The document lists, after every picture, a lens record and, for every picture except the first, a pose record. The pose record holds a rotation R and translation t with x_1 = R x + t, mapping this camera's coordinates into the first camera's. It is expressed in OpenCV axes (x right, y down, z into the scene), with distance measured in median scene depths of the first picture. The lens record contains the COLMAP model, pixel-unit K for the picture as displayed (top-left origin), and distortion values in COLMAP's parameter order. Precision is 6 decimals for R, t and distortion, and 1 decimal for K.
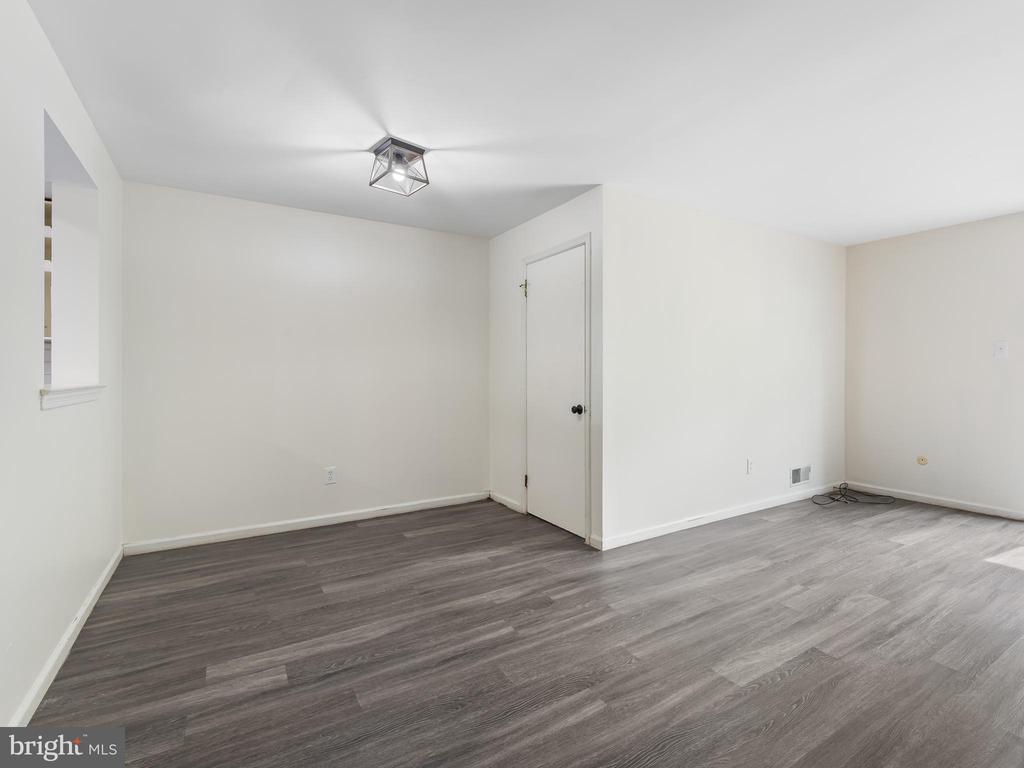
lens RADIAL K [[479.0, 0, 511.3], [0, 479.0, 381.9], [0, 0, 1]] dist [-0.001744, -0.000649]
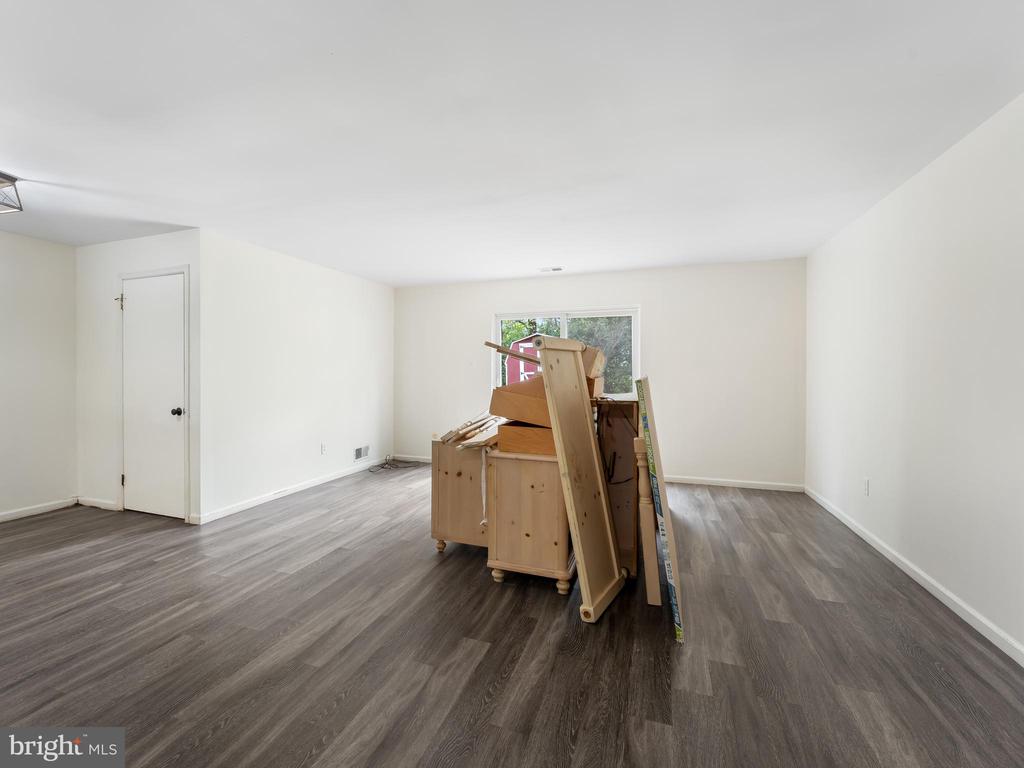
lens RADIAL K [[479.0, 0, 455.0], [0, 479.0, 375.4], [0, 0, 1]] dist [-0.001744, -0.000649]
pose [[0.784282, 0.001274, 0.620404, -0.072232], [0.006865, 0.999919, -0.010731, -0.019071], [-0.620367, 0.012675, 0.784209, -0.449334]]
